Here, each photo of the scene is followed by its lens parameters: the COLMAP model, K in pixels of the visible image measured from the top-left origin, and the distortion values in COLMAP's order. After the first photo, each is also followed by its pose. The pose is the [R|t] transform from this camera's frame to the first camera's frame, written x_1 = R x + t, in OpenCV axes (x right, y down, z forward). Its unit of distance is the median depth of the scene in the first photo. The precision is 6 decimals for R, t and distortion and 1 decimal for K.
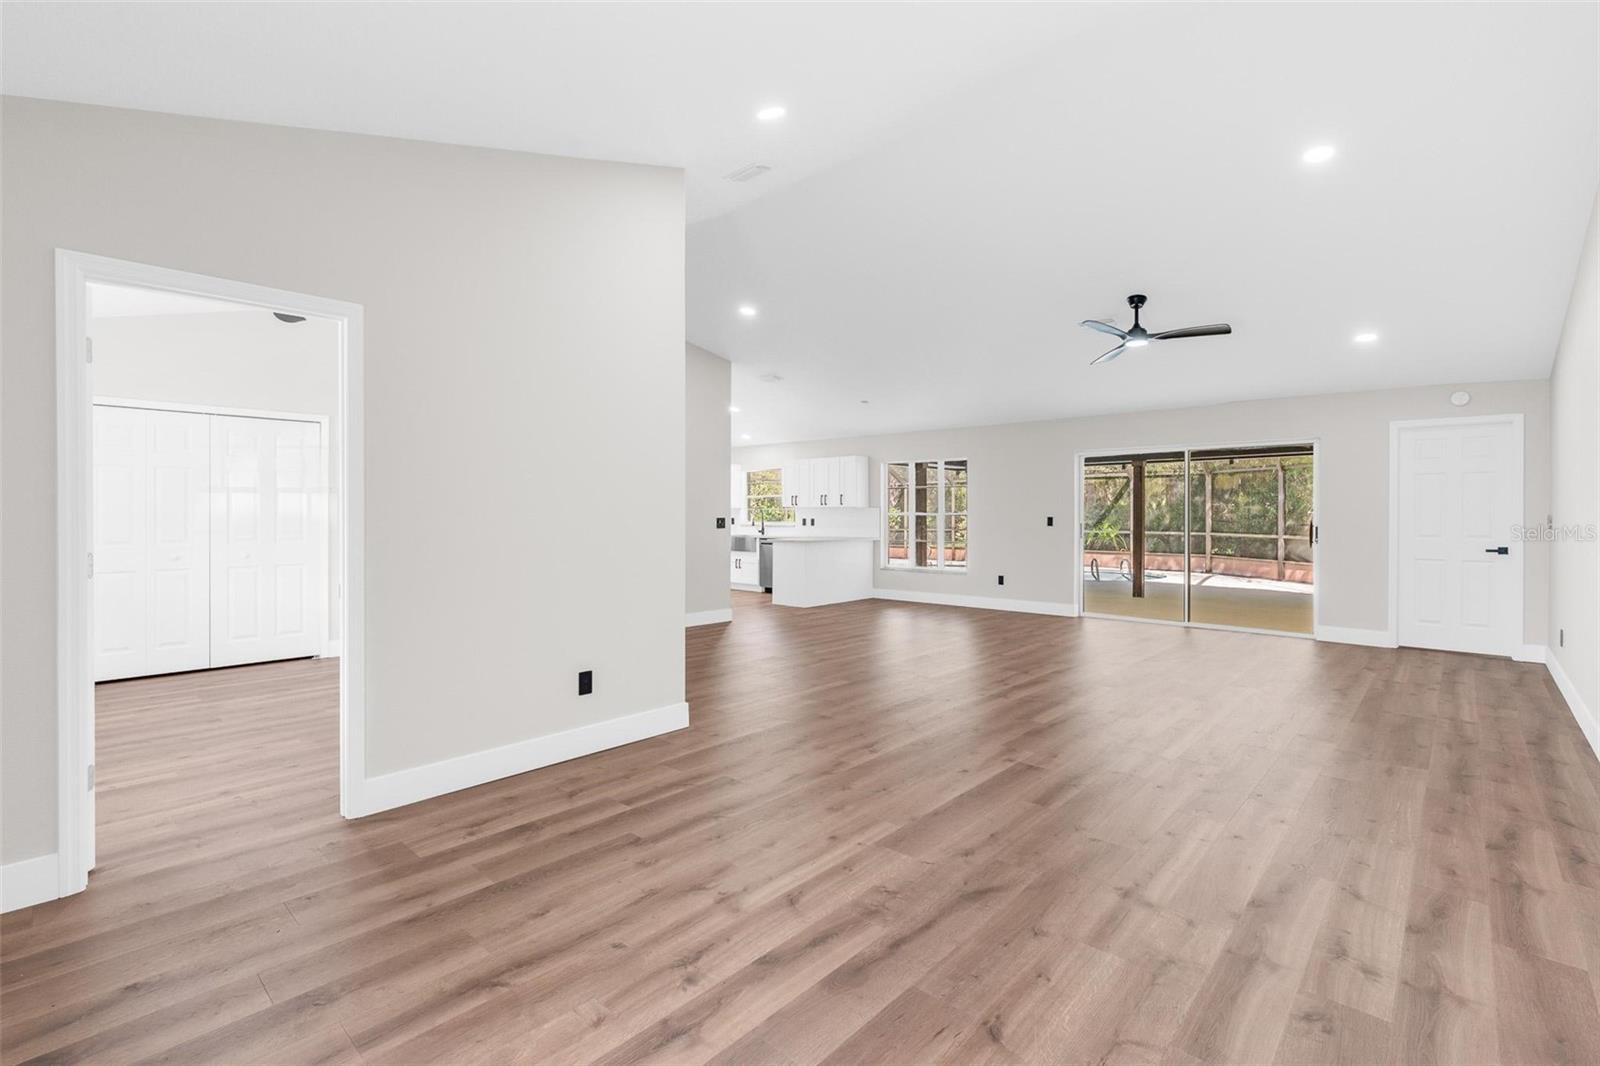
lens RADIAL K [[723.0, 0, 795.0], [0, 723.0, 520.2], [0, 0, 1]] dist [0.000775, 0.000006]
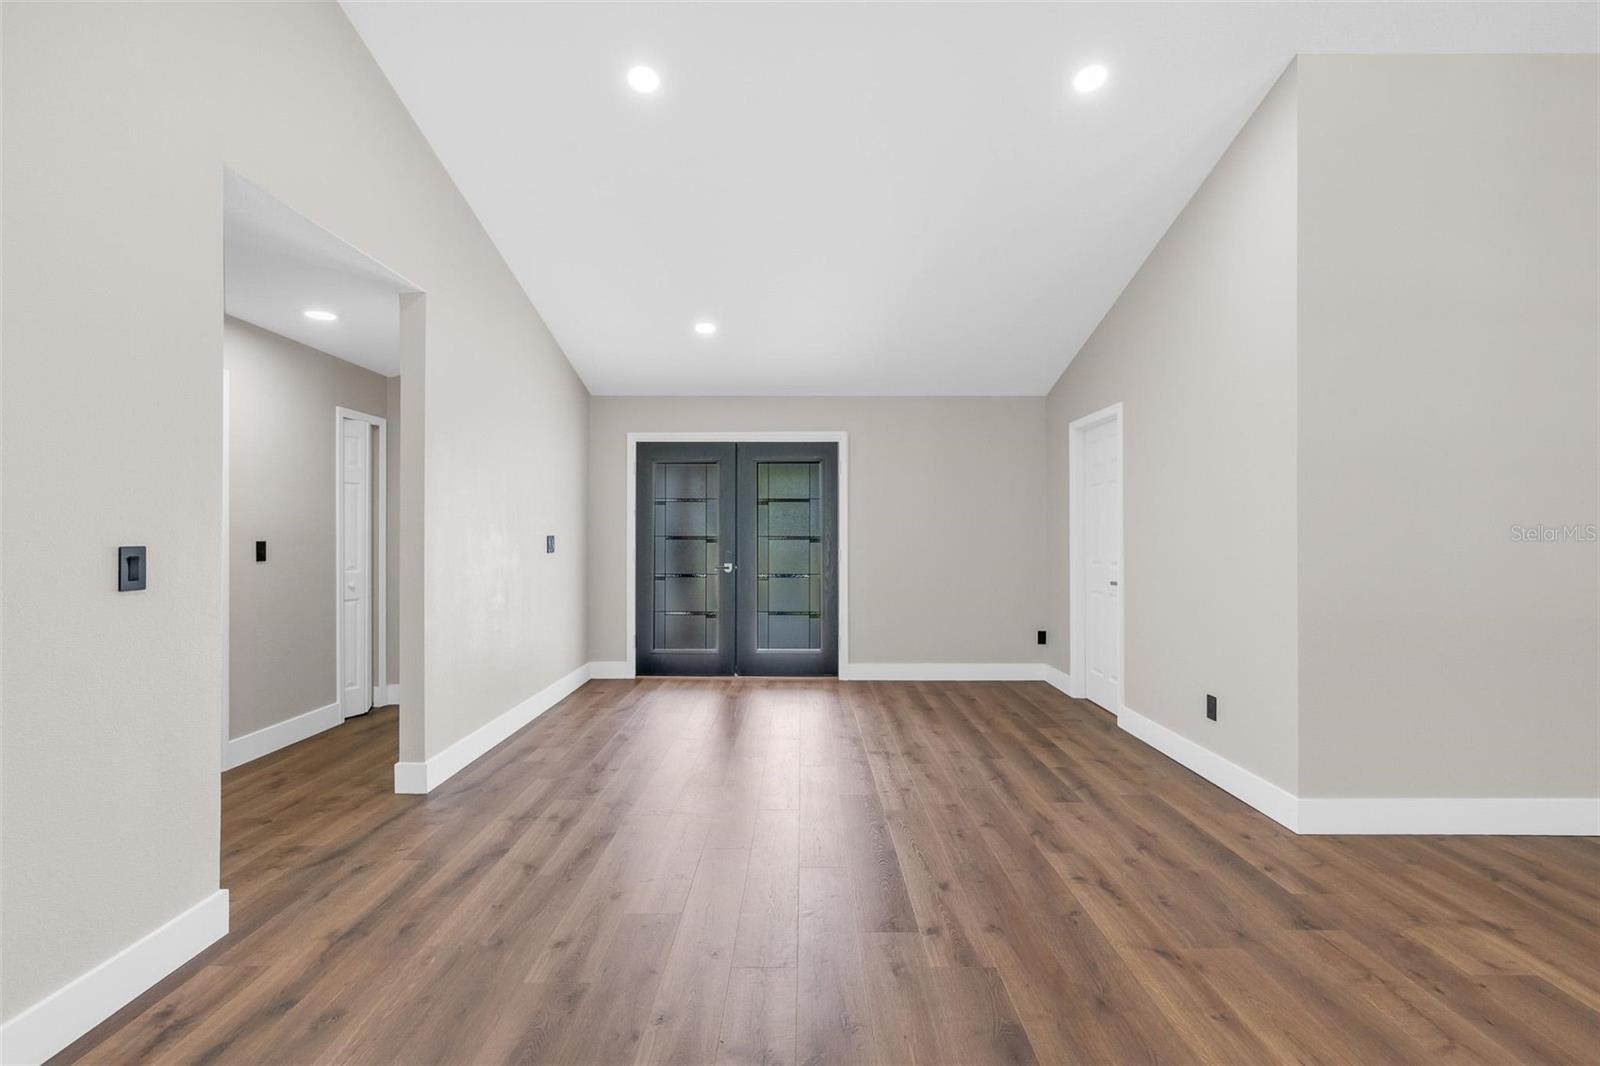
lens RADIAL K [[723.0, 0, 802.1], [0, 723.0, 529.8], [0, 0, 1]] dist [0.000775, 0.000006]
pose [[-0.731244, -0.005860, -0.682090, 0.775072], [-0.008760, 0.999961, 0.000800, -0.010184], [0.682059, 0.006560, -0.731267, 1.326247]]
